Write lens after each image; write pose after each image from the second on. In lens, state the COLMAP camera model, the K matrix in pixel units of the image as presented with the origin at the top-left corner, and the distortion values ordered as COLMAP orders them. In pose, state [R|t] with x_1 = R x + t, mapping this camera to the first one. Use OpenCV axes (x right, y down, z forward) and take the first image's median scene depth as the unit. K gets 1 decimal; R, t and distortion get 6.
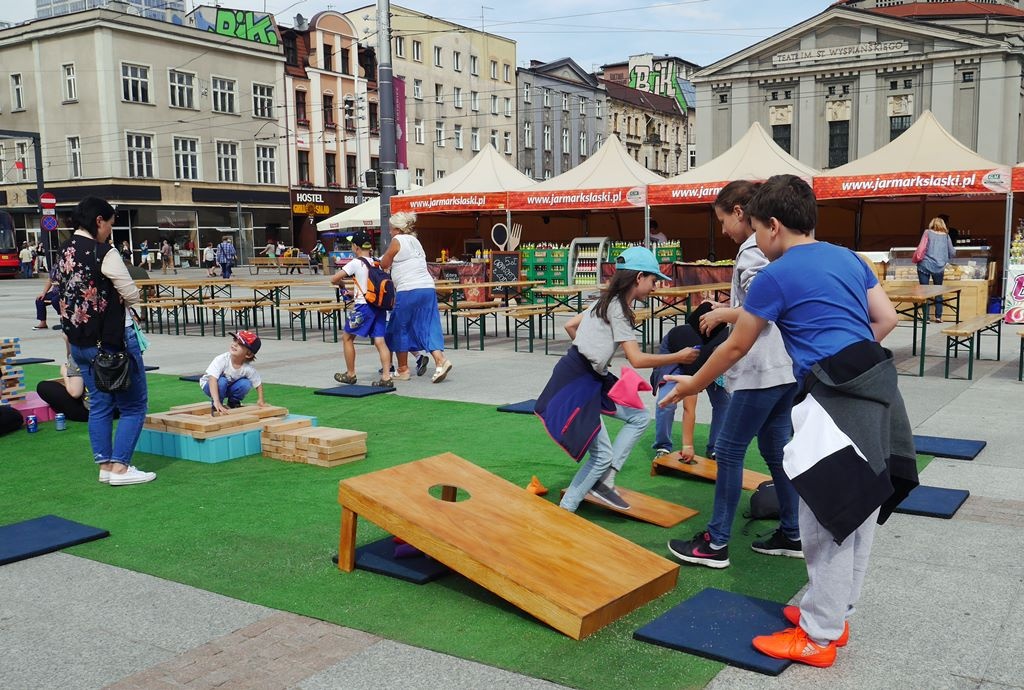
lens RADIAL K [[998.2, 0, 512.5], [0, 998.2, 346.4], [0, 0, 1]] dist [0.051814, 0.000000]
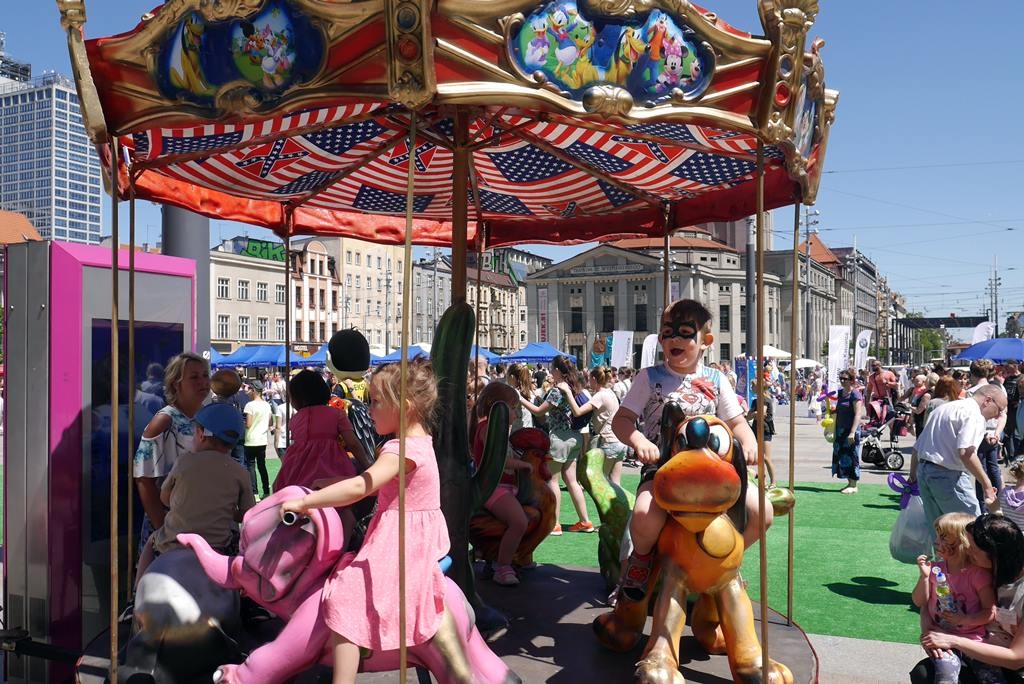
lens RADIAL K [[1151.6, 0, 512.4], [0, 1151.6, 344.1], [0, 0, 1]] dist [0.000717, 0.000000]
pose [[0.984839, 0.004870, 0.173401, -0.186120], [0.018046, 0.991305, -0.130338, 0.100820], [-0.172529, 0.131491, 0.976188, -0.929822]]
